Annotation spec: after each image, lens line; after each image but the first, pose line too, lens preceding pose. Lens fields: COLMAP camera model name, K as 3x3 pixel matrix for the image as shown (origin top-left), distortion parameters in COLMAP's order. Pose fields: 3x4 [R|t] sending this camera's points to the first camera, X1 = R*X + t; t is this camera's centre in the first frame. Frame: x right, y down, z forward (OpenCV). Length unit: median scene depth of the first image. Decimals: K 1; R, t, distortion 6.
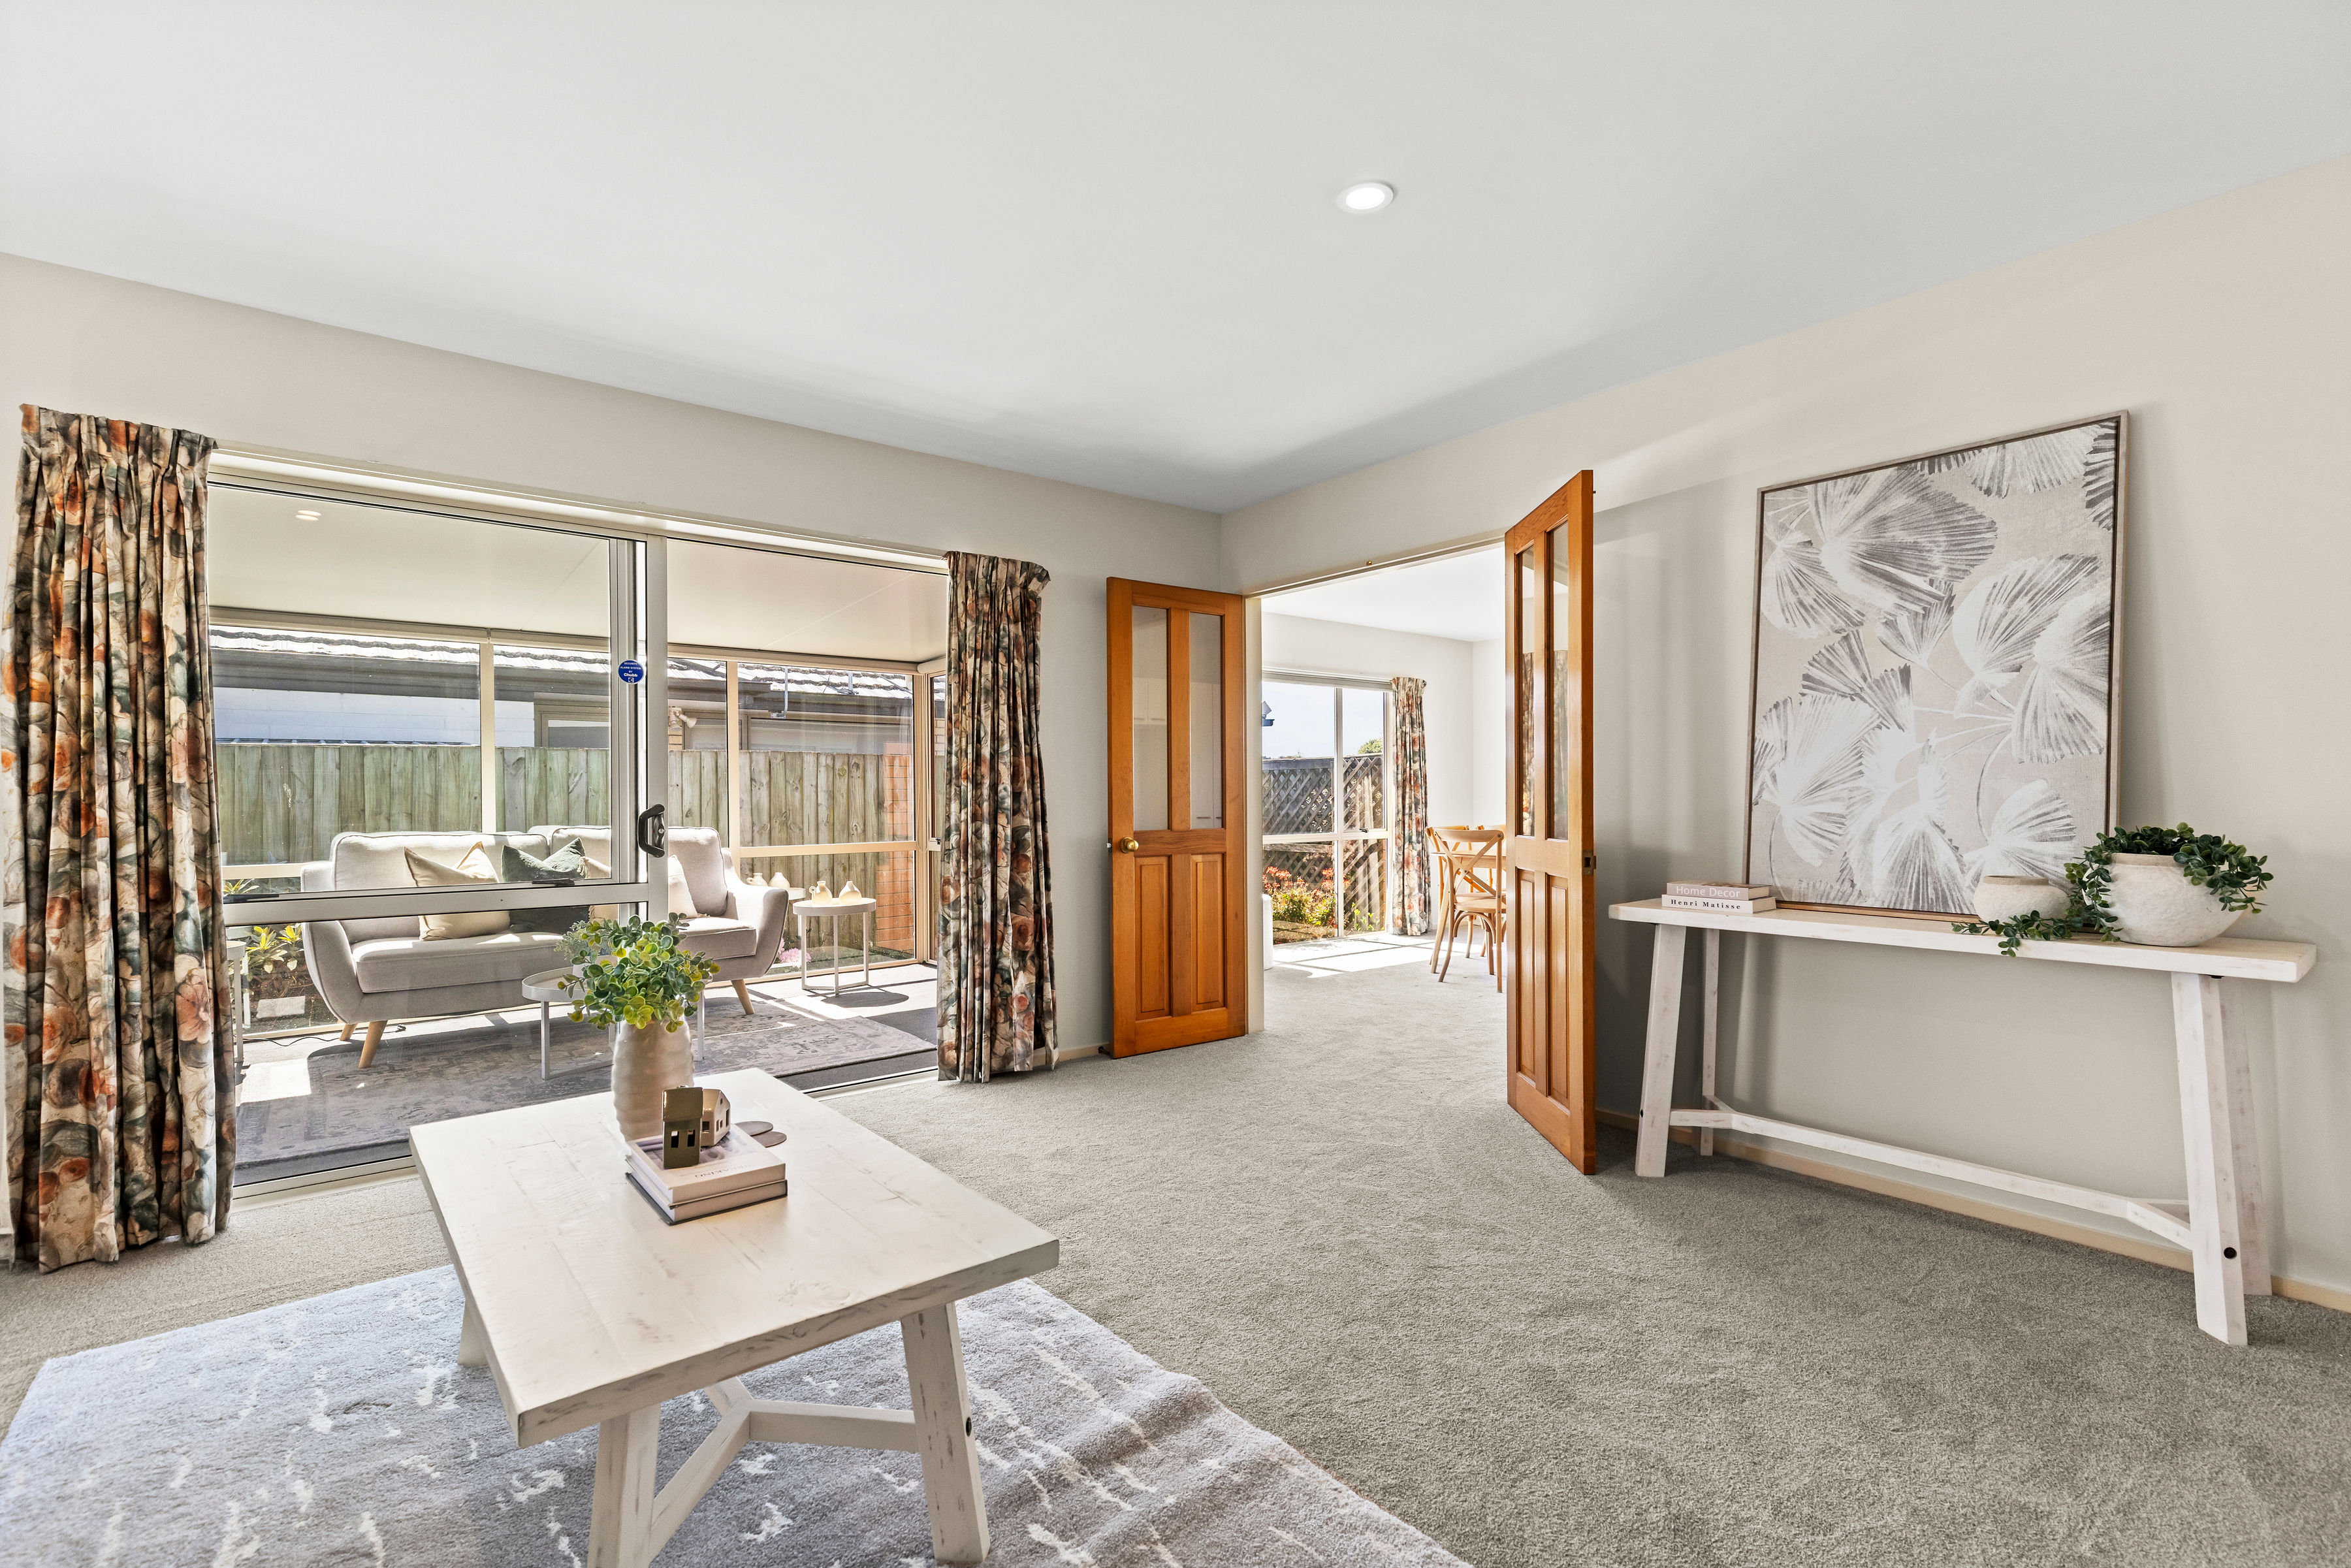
lens RADIAL K [[1067.1, 0, 1160.9], [0, 1067.1, 803.2], [0, 0, 1]] dist [0.003442, 0.000875]
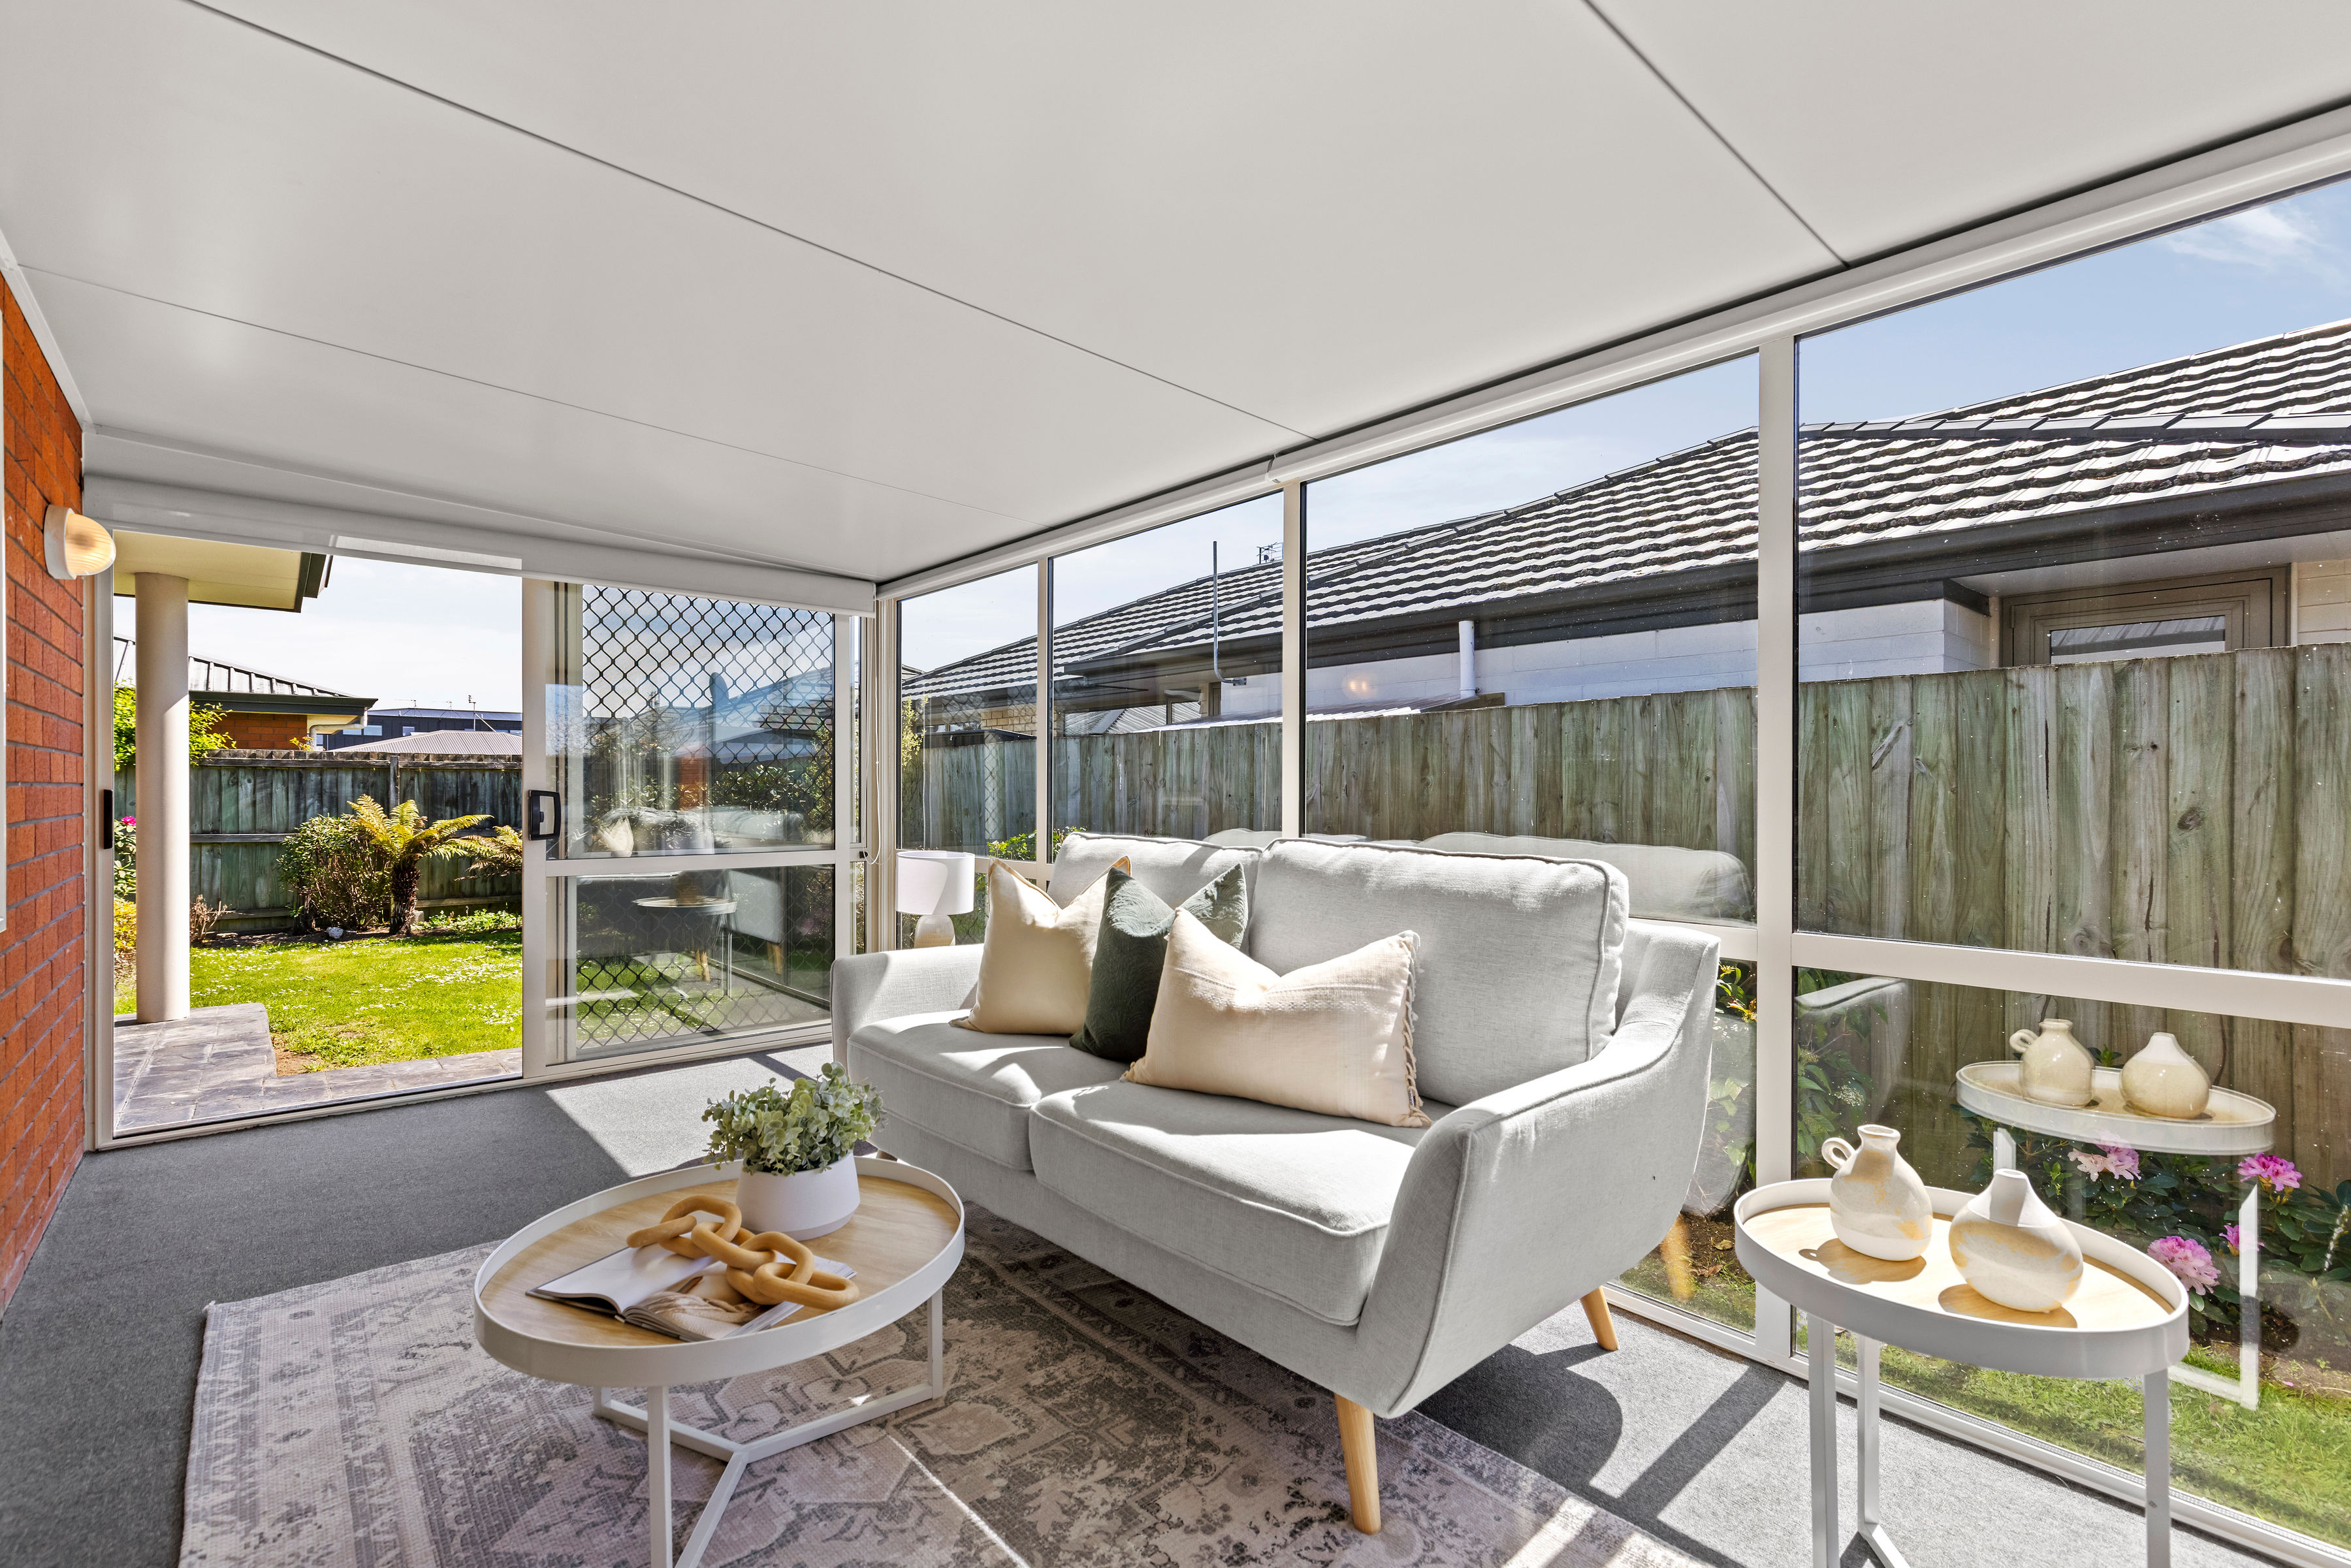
lens RADIAL K [[1067.1, 0, 1160.9], [0, 1067.1, 803.2], [0, 0, 1]] dist [0.003442, 0.000875]
pose [[0.039137, 0.016814, -0.999092, -0.140426], [-0.009003, 0.999824, 0.016474, 0.002469], [0.999193, 0.008350, 0.039282, 1.237365]]
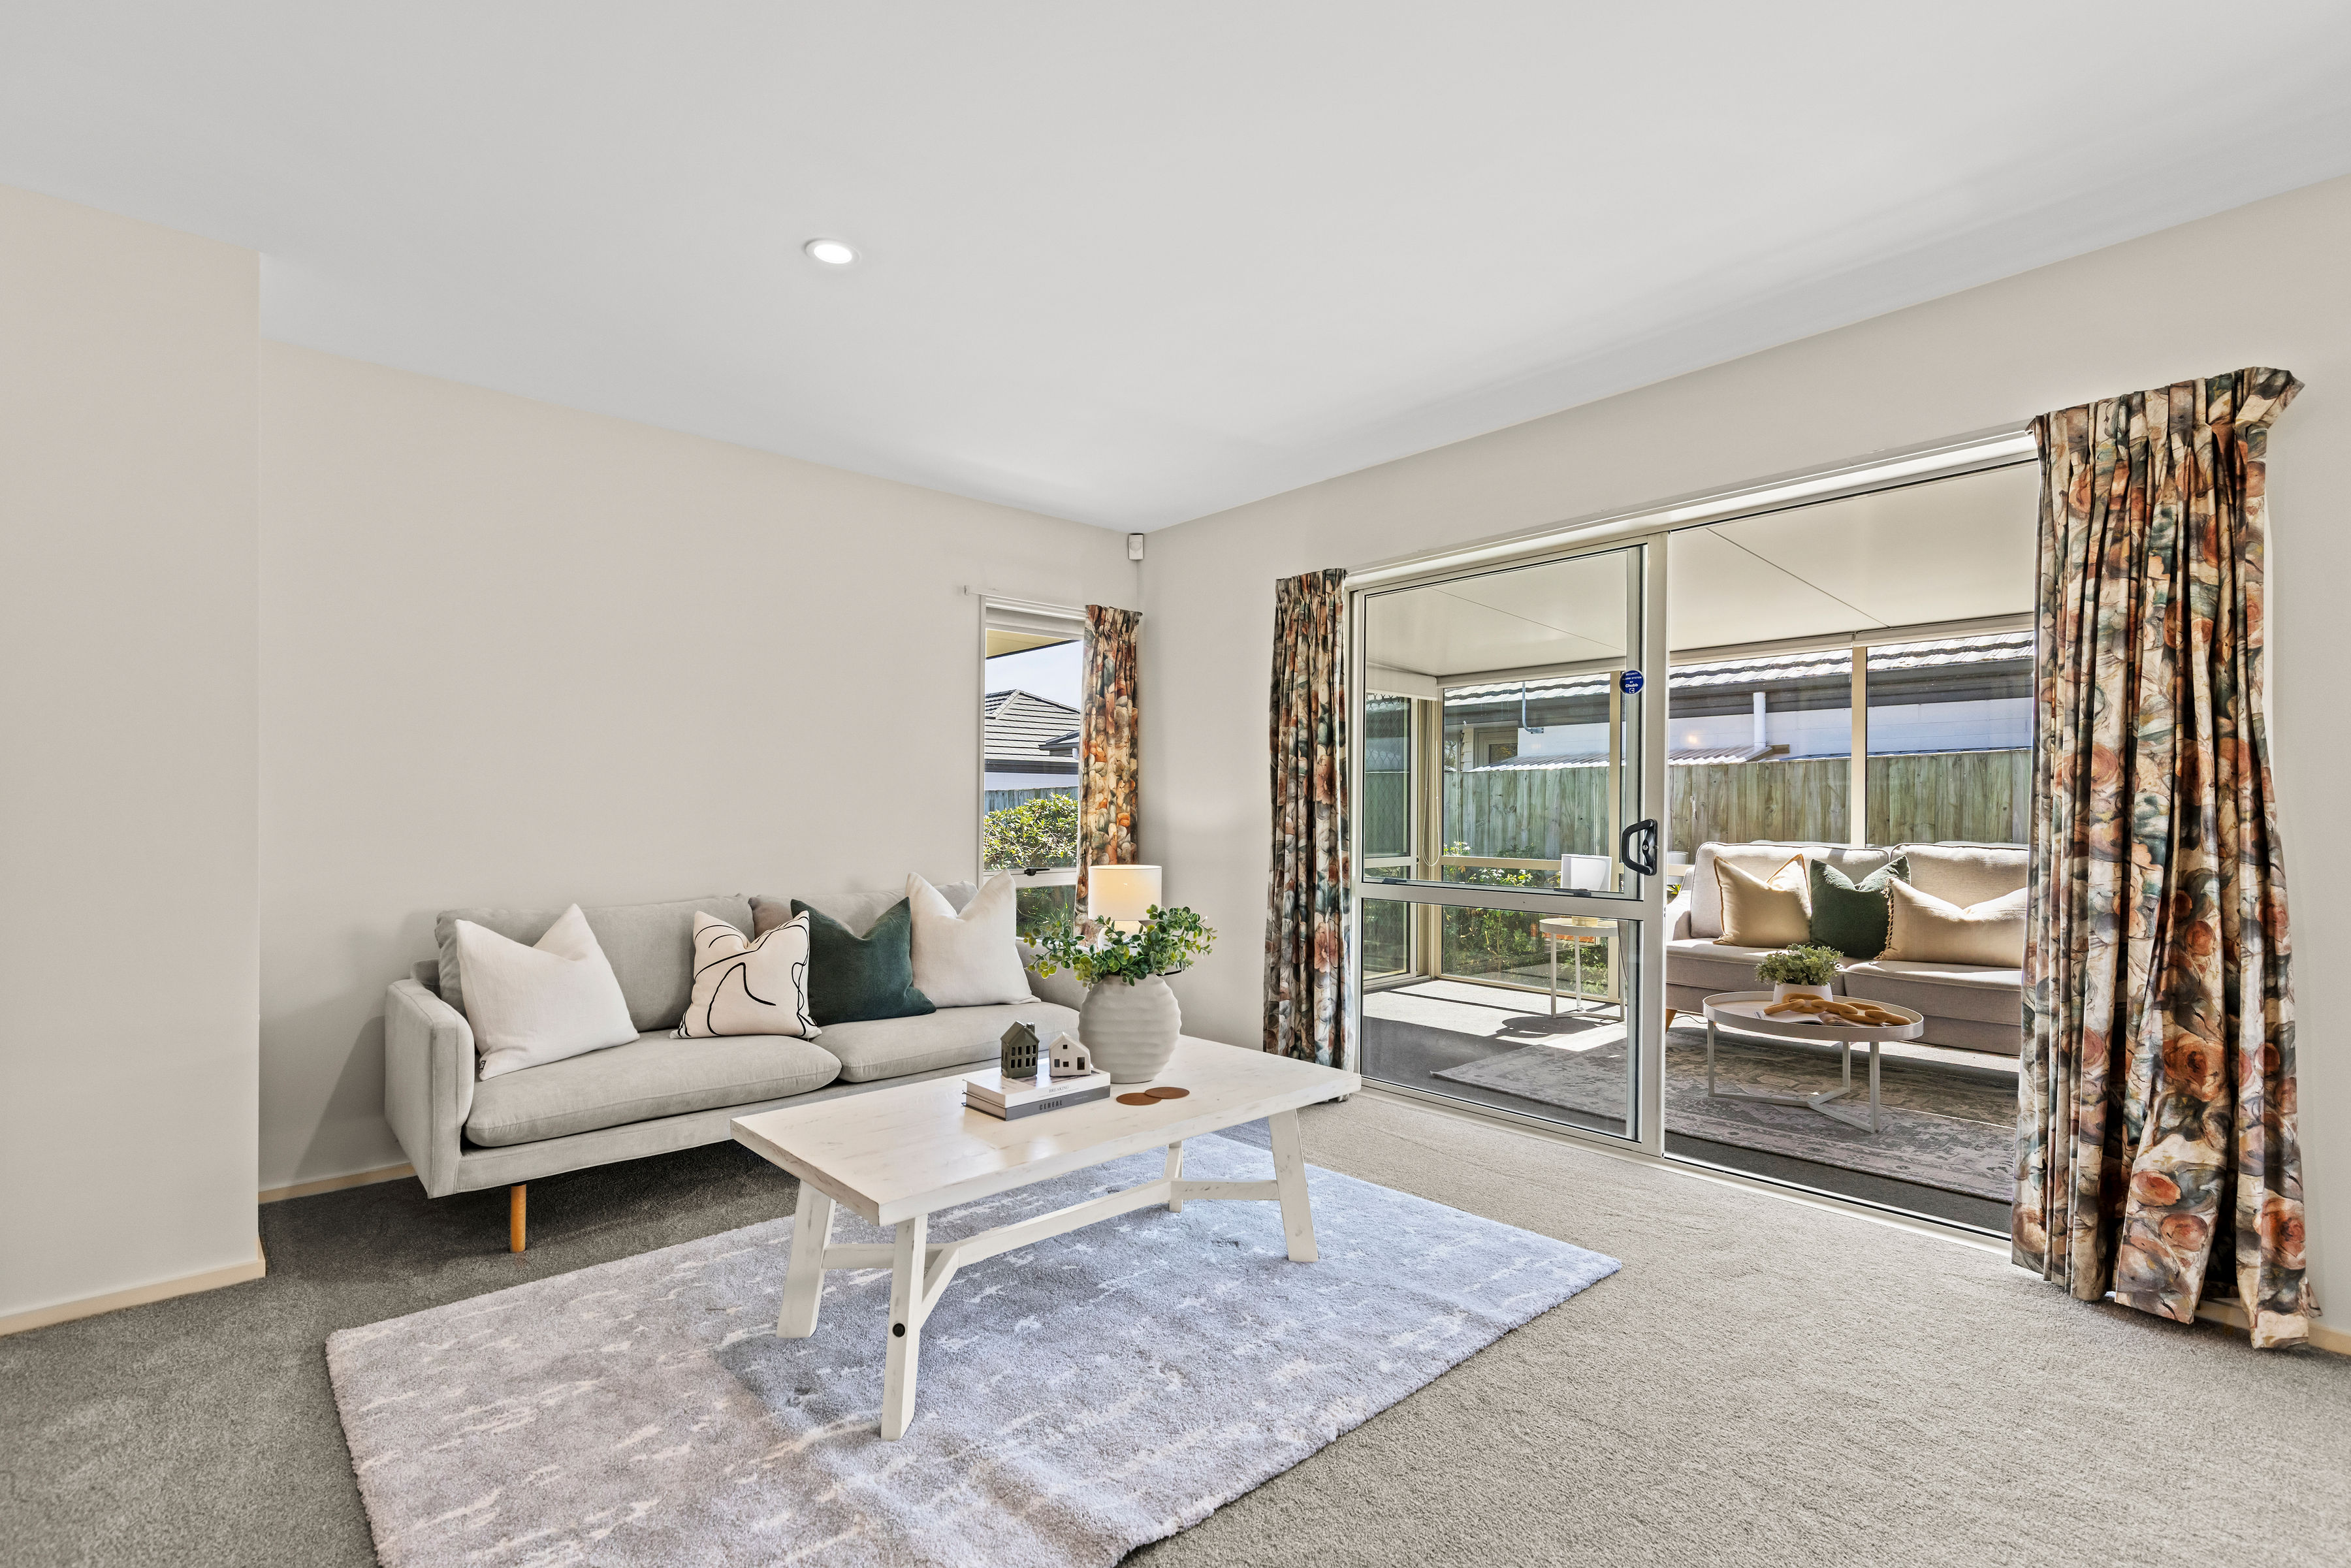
lens RADIAL K [[1067.1, 0, 1160.9], [0, 1067.1, 803.2], [0, 0, 1]] dist [0.003442, 0.000875]
pose [[0.049005, -0.000097, -0.998799, 0.391734], [-0.006310, 0.999980, -0.000407, -0.008523], [0.998779, 0.006322, 0.049004, 0.455451]]
